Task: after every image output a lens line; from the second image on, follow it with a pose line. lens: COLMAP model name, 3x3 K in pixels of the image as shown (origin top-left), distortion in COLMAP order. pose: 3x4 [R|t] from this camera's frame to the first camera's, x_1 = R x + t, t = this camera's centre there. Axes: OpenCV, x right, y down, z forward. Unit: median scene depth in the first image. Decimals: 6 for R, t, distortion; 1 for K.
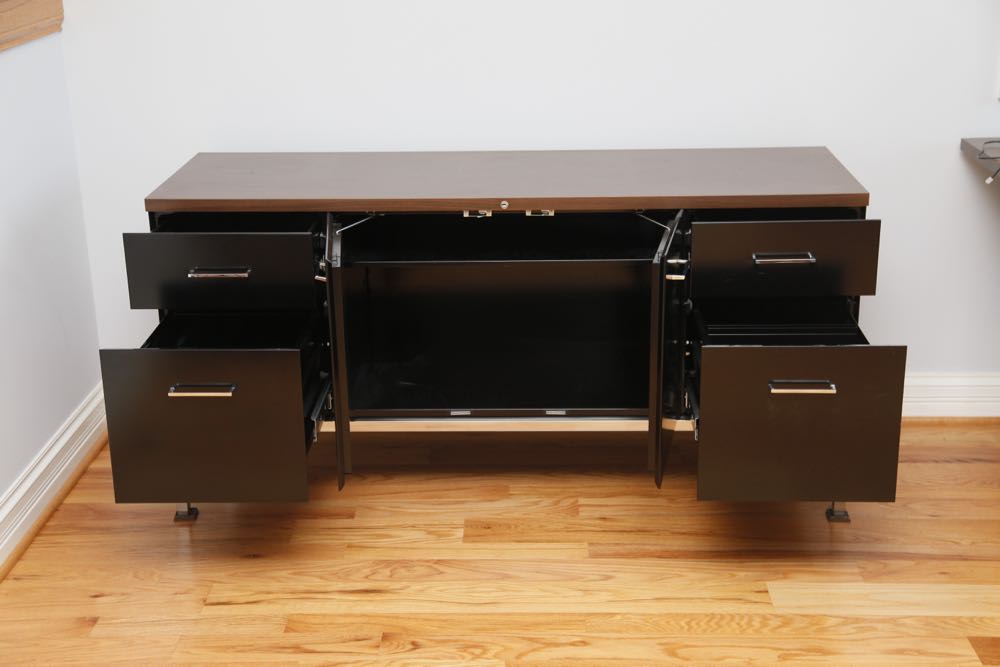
lens RADIAL K [[1396.0, 0, 502.7], [0, 1396.0, 338.1], [0, 0, 1]] dist [0.210037, 0.000000]
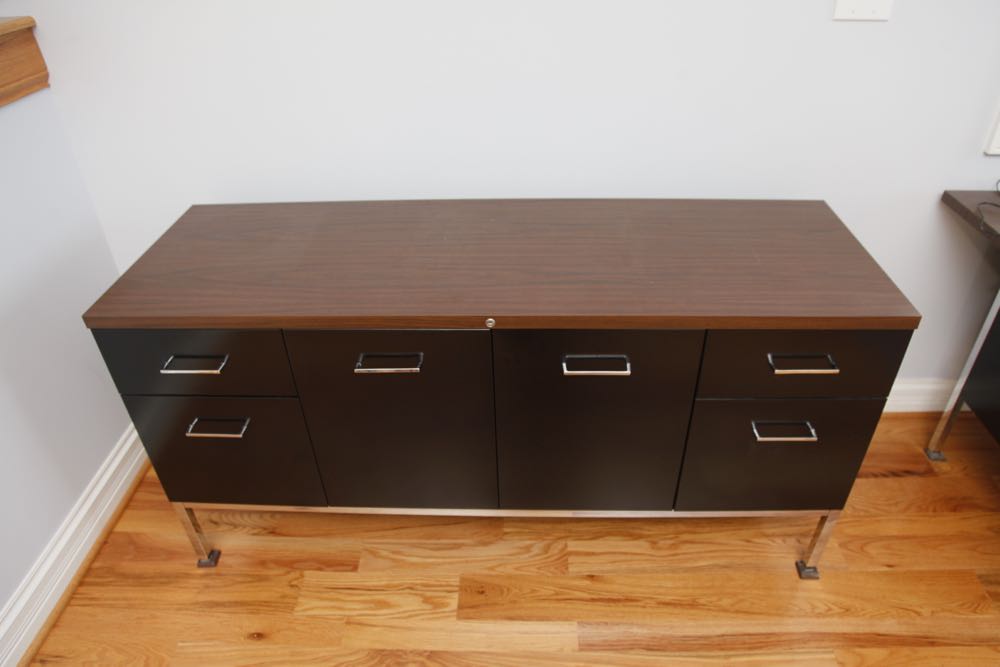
lens RADIAL K [[693.8, 0, 506.4], [0, 693.8, 362.4], [0, 0, 1]] dist [-0.094834, 0.037377]
pose [[0.999938, -0.002205, -0.010954, 0.013852], [0.005312, 0.956290, 0.292371, -0.177351], [0.009830, -0.292411, 0.956242, 0.552130]]
